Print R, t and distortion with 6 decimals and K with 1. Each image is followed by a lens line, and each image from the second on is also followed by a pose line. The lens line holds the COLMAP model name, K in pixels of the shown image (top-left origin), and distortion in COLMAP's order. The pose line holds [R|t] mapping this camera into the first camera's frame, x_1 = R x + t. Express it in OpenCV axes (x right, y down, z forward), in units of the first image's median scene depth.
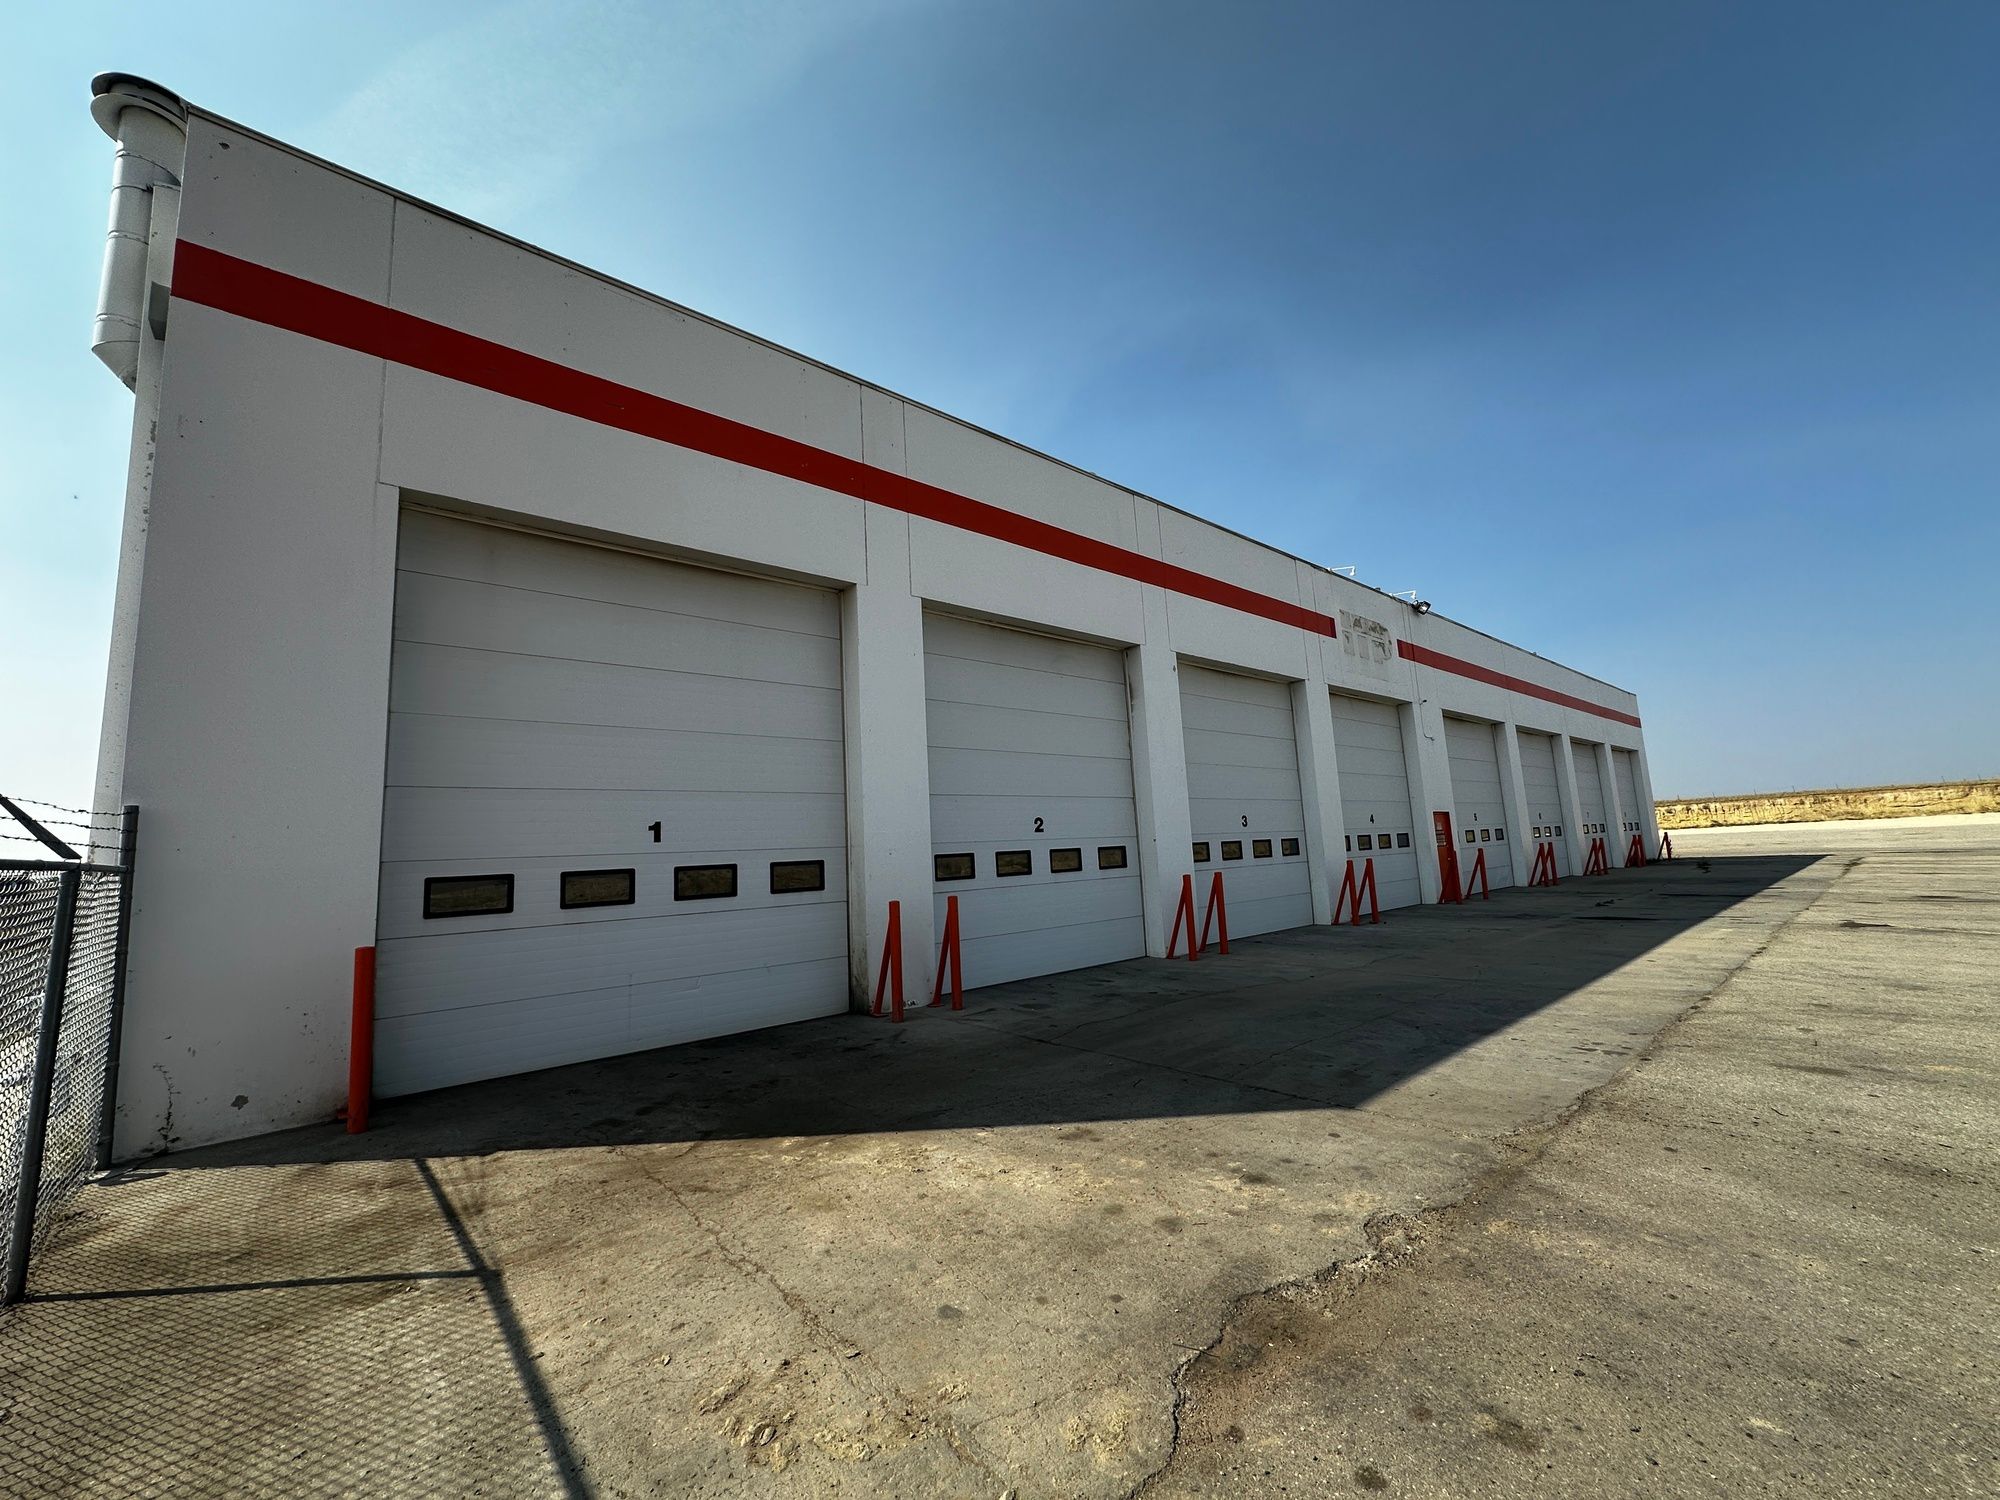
lens RADIAL K [[796.5, 0, 1000.0], [0, 796.5, 750.0], [0, 0, 1]] dist [-0.002284, 0.000023]
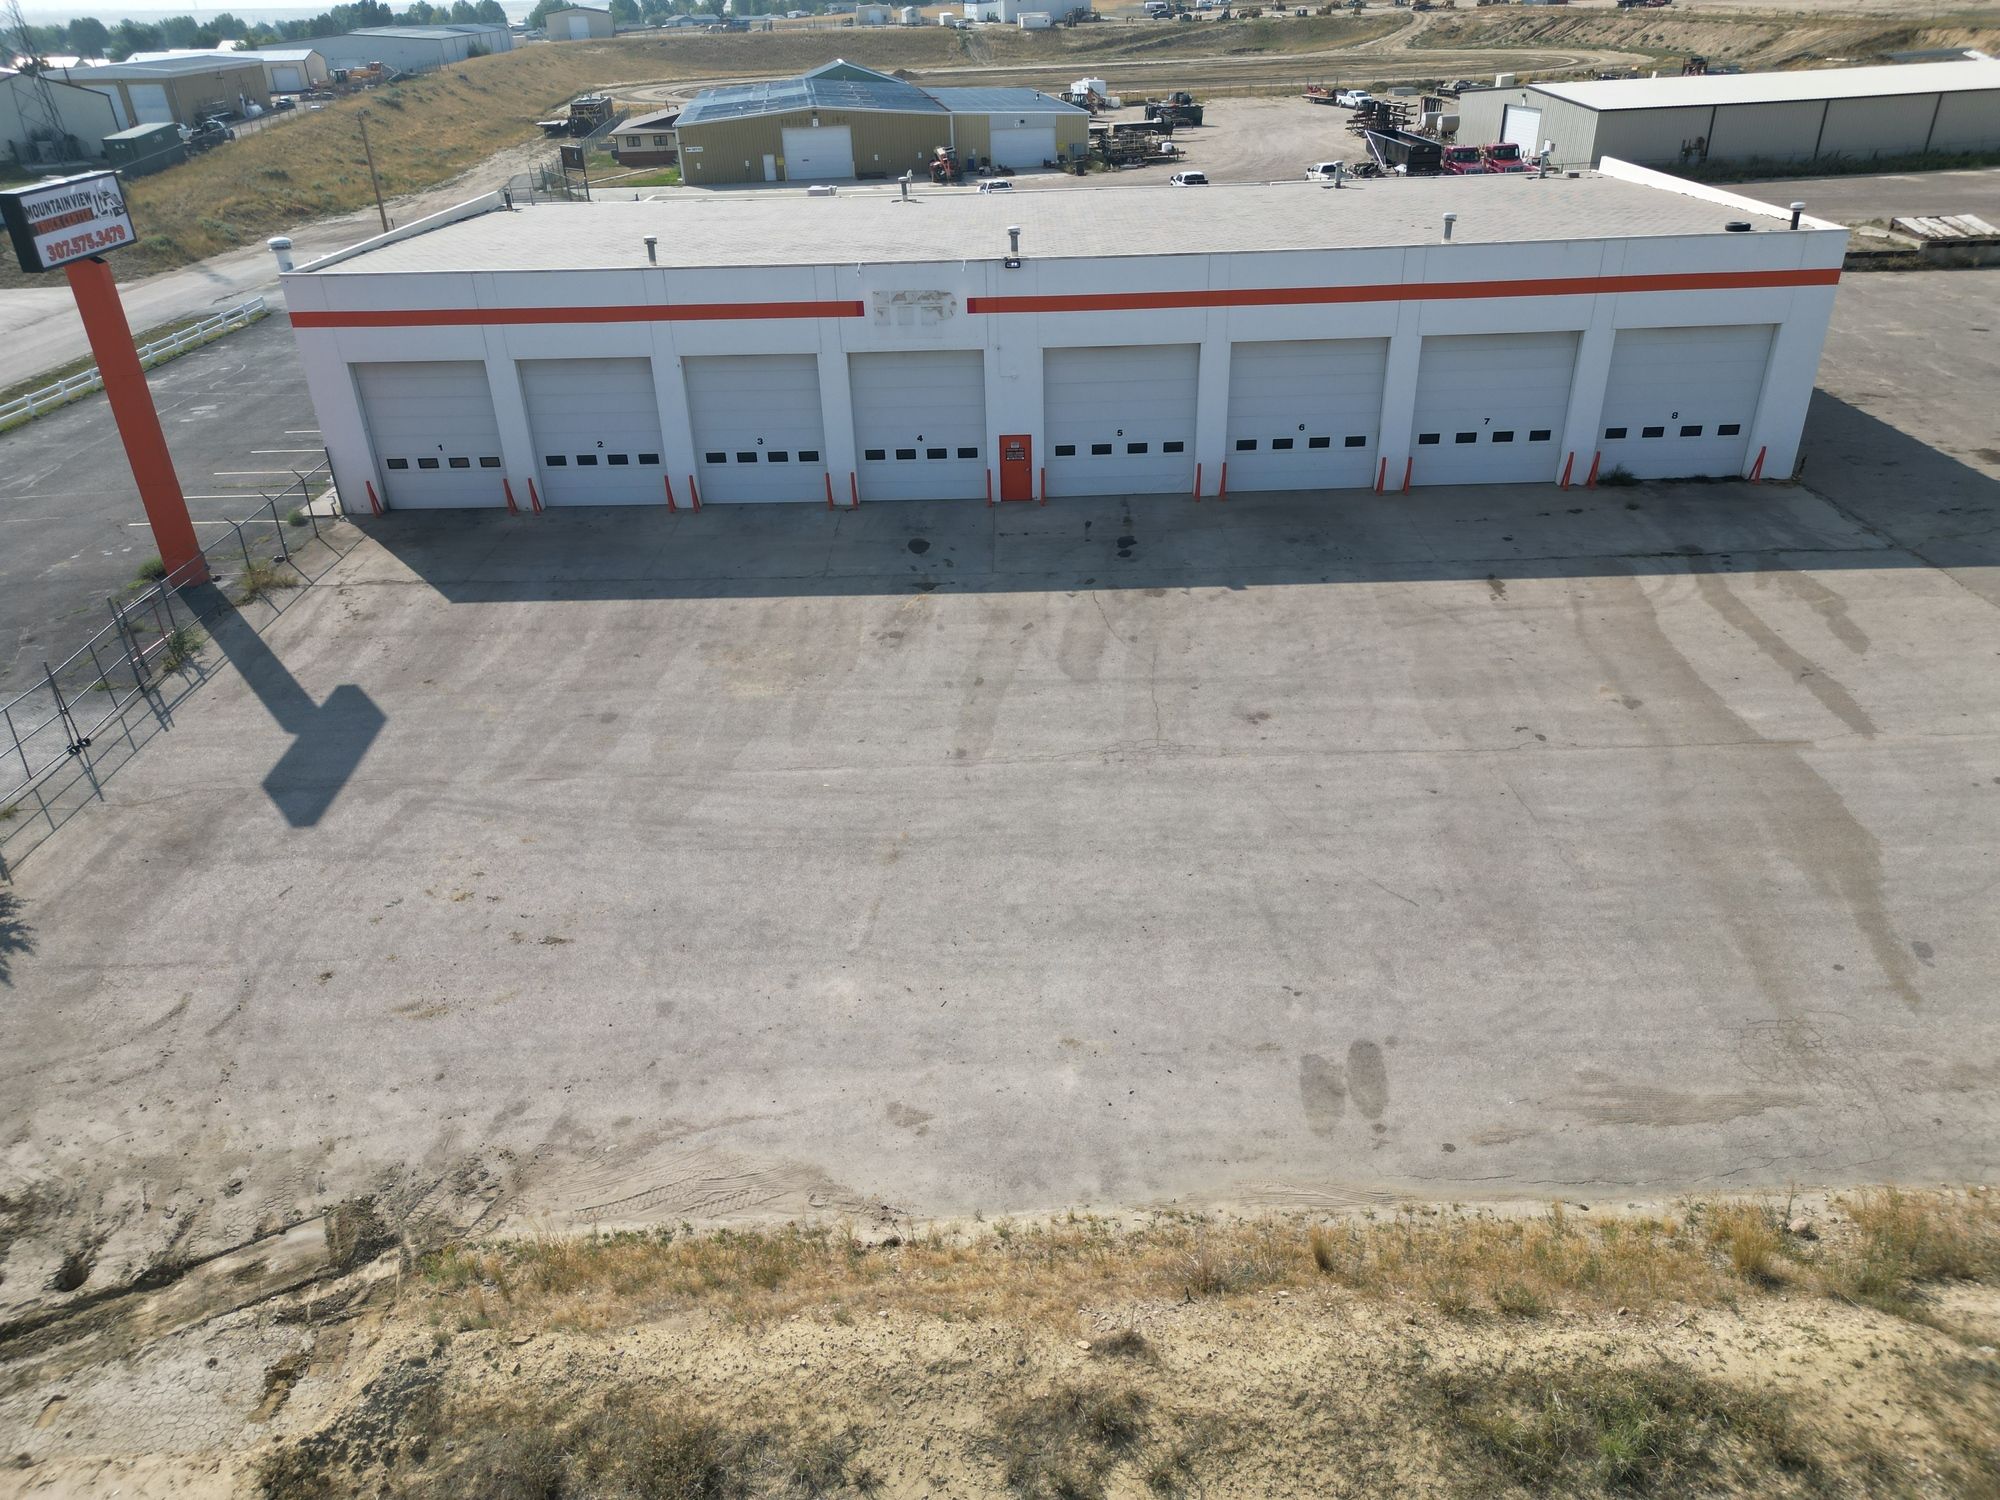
lens RADIAL K [[1394.1, 0, 989.8], [0, 1394.1, 748.8], [0, 0, 1]] dist [0.078854, -0.075606]
pose [[0.742887, 0.341492, -0.575762, 0.349445], [0.082627, 0.806742, 0.585099, -0.146905], [0.664298, -0.482236, 0.571102, -0.099204]]
